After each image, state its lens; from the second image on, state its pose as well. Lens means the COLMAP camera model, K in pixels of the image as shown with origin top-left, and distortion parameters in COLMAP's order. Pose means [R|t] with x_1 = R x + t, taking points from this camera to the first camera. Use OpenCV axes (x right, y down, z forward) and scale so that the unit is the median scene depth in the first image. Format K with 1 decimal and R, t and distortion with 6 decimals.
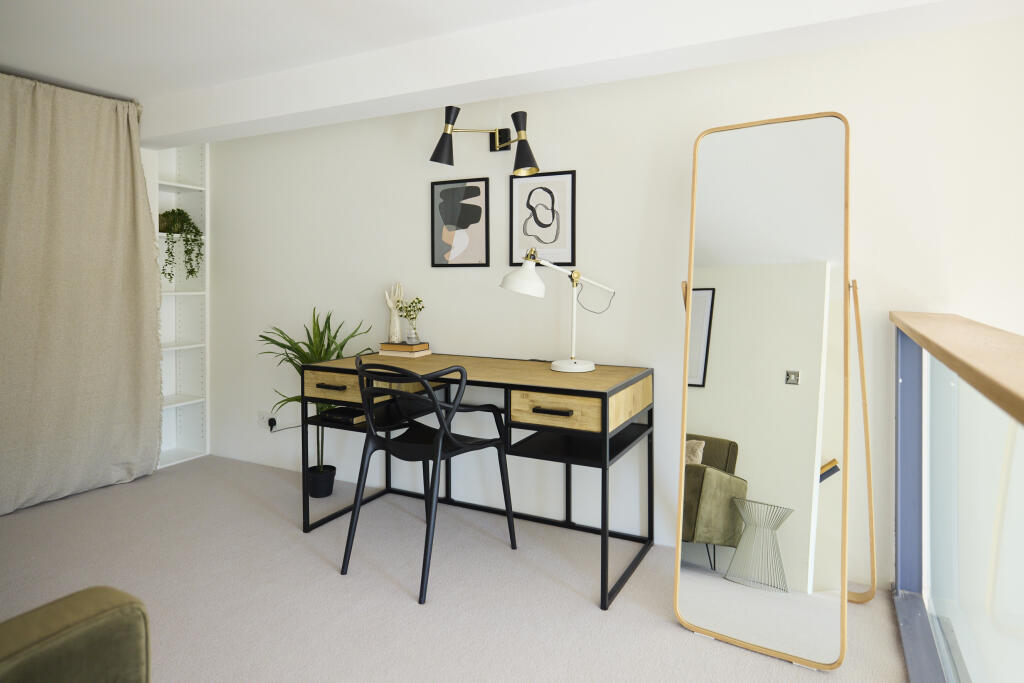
lens RADIAL K [[642.1, 0, 512.0], [0, 642.1, 341.5], [0, 0, 1]] dist [-0.000628, -0.000417]
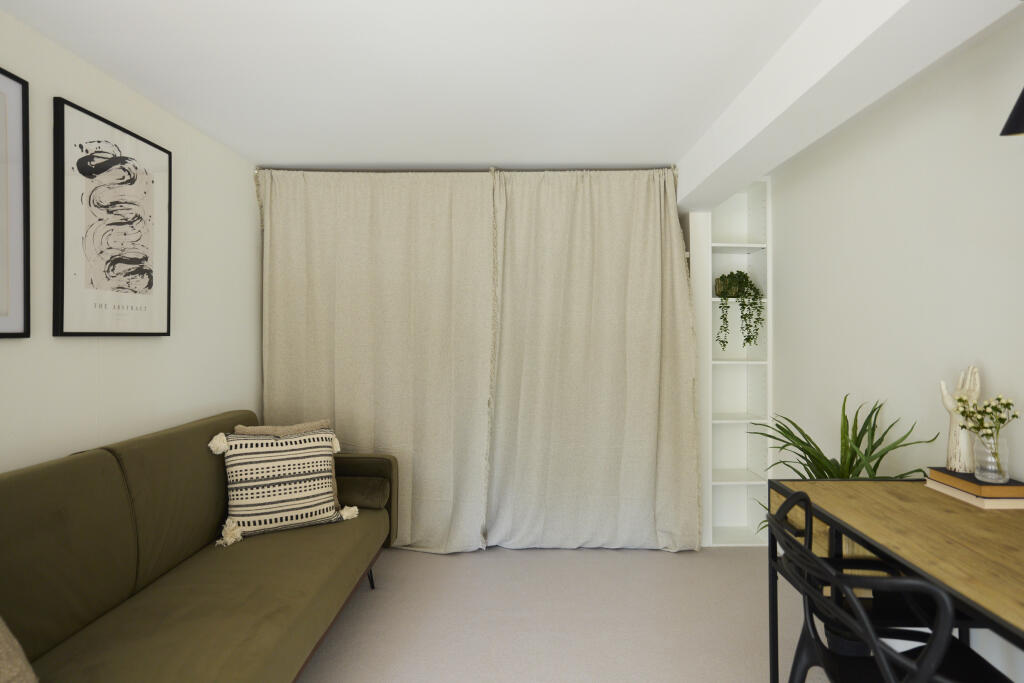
lens RADIAL K [[590.6, 0, 512.0], [0, 590.6, 341.5], [0, 0, 1]] dist [-0.004037, -0.000829]
pose [[0.461236, 0.016302, -0.887128, 0.084007], [-0.090877, 0.995441, -0.028957, -0.053385], [0.882611, 0.093975, 0.460615, 0.343053]]
